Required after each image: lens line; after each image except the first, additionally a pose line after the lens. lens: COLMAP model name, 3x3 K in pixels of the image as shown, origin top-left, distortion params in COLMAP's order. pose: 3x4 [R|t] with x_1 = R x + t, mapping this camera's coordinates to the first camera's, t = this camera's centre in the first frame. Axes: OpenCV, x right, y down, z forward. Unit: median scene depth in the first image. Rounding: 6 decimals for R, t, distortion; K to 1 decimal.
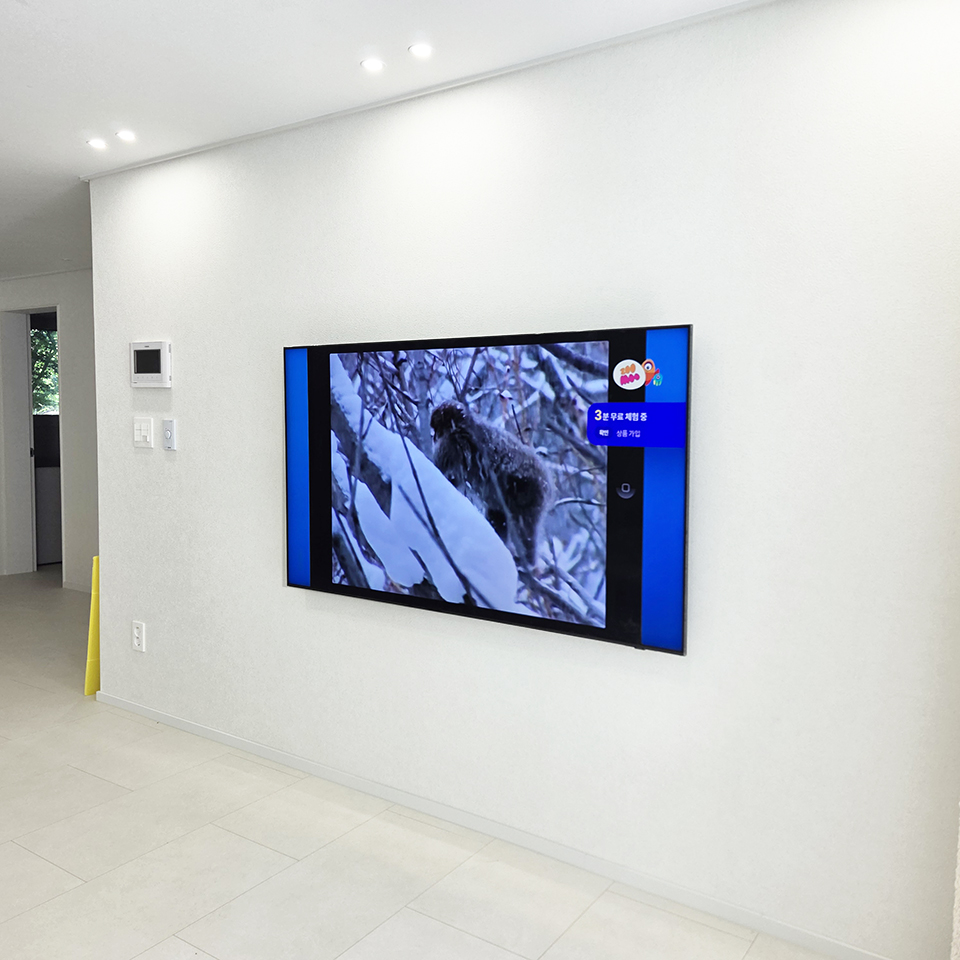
lens RADIAL K [[860.9, 0, 479.9], [0, 860.9, 481.5], [0, 0, 1]] dist [0.029896, -0.023710]
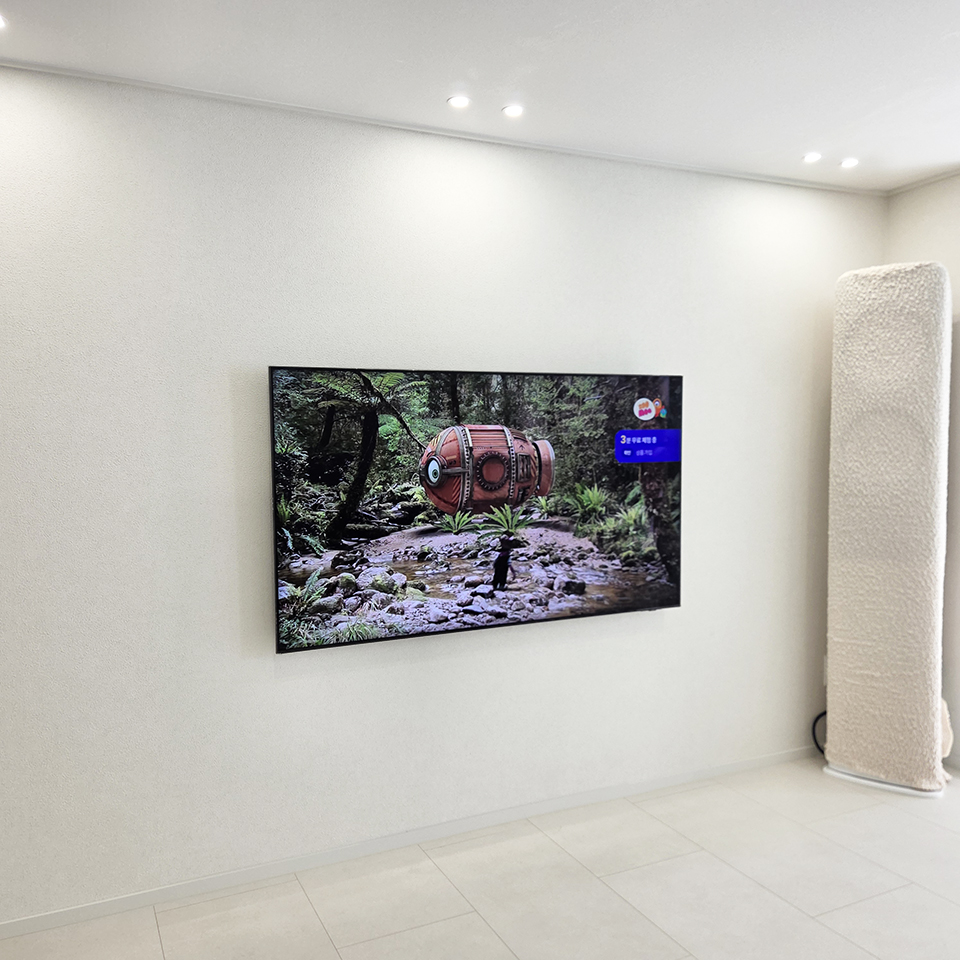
lens RADIAL K [[860.9, 0, 477.7], [0, 860.9, 486.5], [0, 0, 1]] dist [0.029896, -0.023710]
pose [[0.494967, -0.061018, 0.866767, -1.114785], [0.086711, 0.996020, 0.020601, -0.052330], [-0.864575, 0.064961, 0.498288, 0.546127]]
